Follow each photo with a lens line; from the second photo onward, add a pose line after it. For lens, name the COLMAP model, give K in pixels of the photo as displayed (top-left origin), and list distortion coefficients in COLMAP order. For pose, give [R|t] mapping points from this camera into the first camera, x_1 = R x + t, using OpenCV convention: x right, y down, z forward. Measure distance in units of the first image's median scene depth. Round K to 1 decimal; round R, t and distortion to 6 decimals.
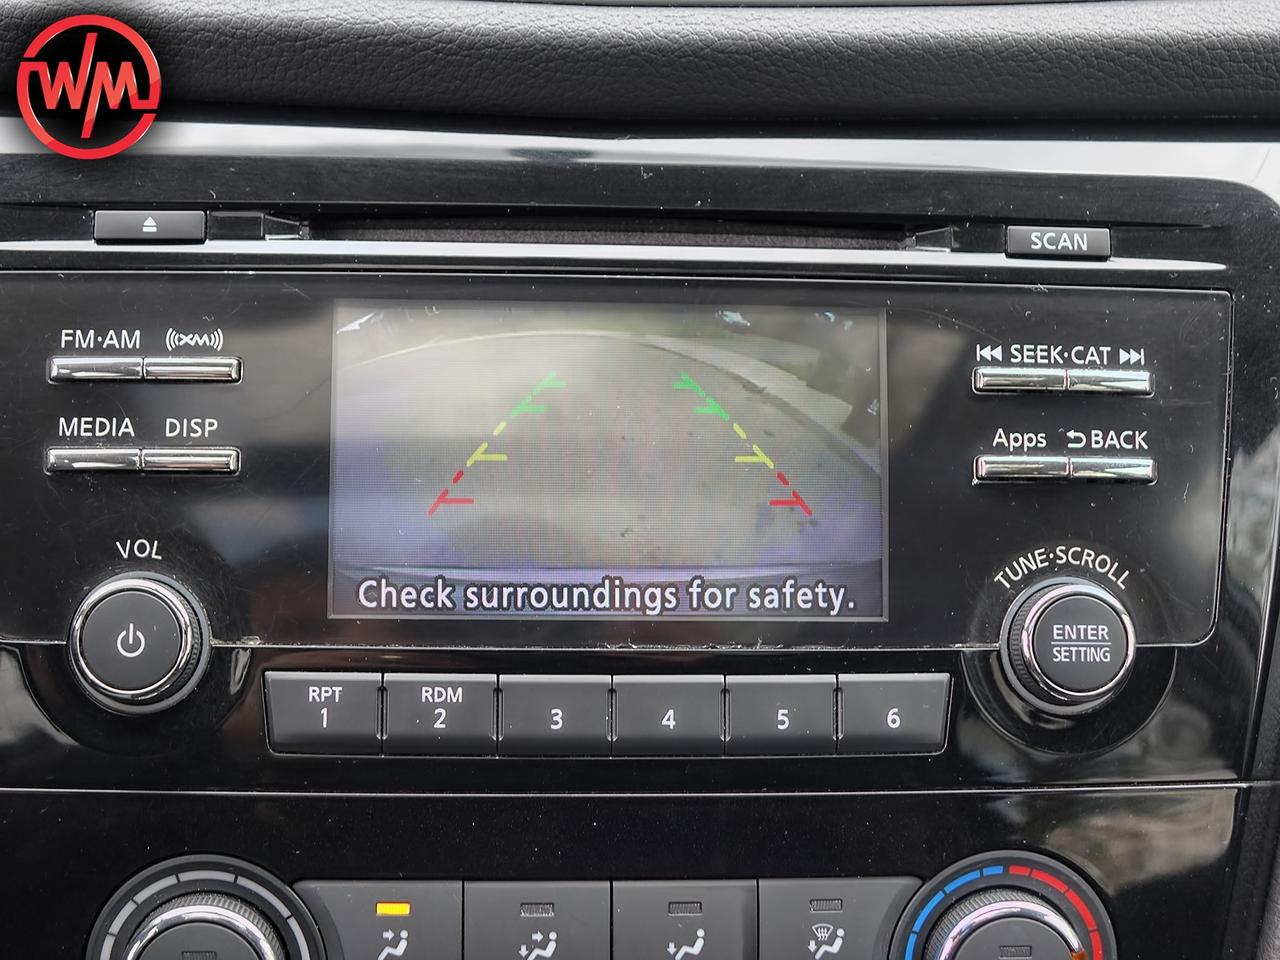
lens RADIAL K [[1930.7, 0, 640.0], [0, 1930.7, 480.0], [0, 0, 1]] dist [-0.008980, -0.046675]
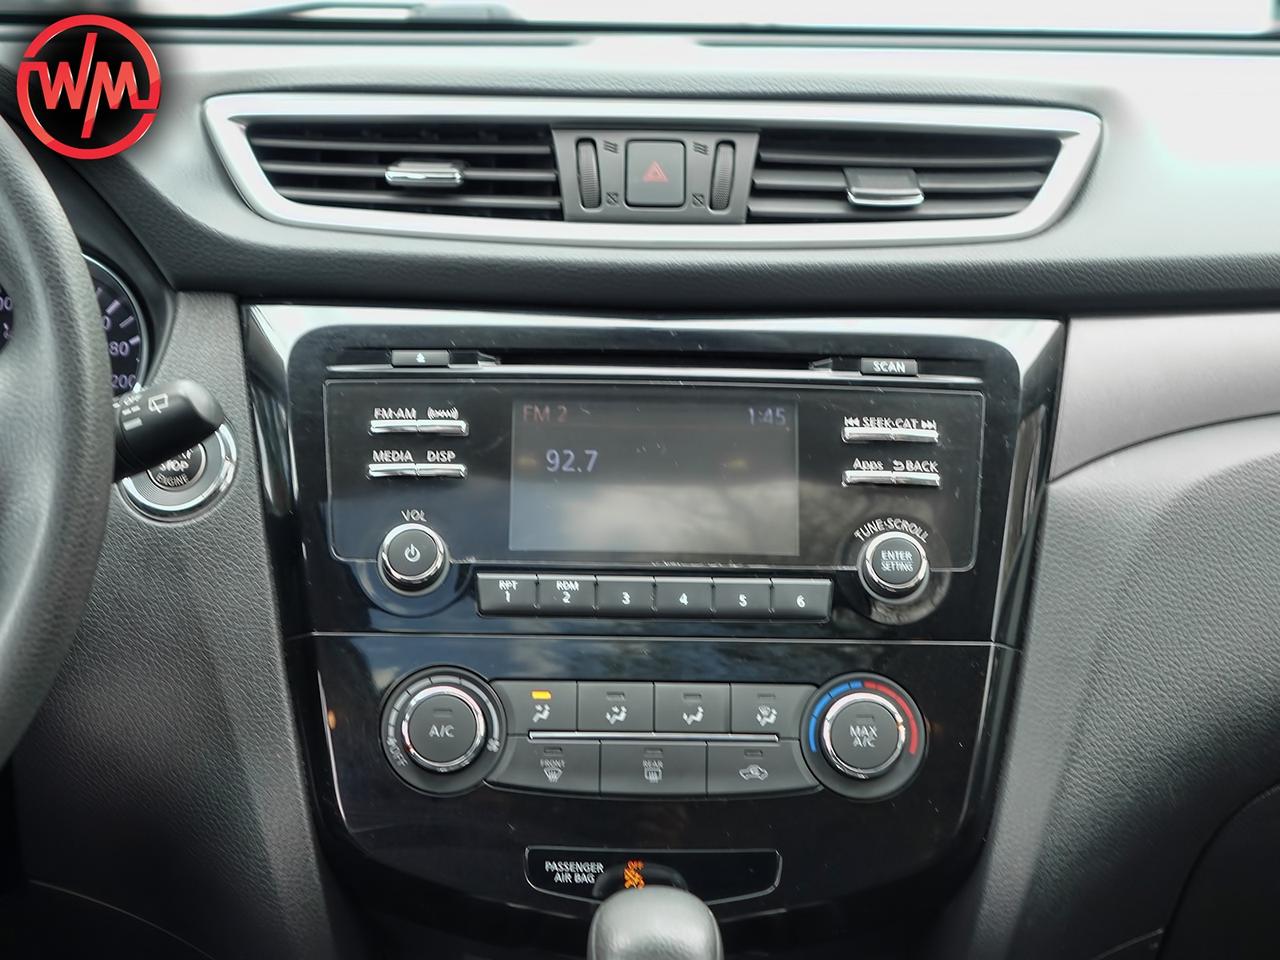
lens RADIAL K [[2733.3, 0, 640.0], [0, 2733.3, 480.0], [0, 0, 1]] dist [-0.011974, -0.065709]
pose [[0.999161, -0.006842, -0.040386, 0.081226], [-0.002216, 0.975482, -0.220069, 0.599920], [0.040902, 0.219974, 0.974648, -1.675170]]
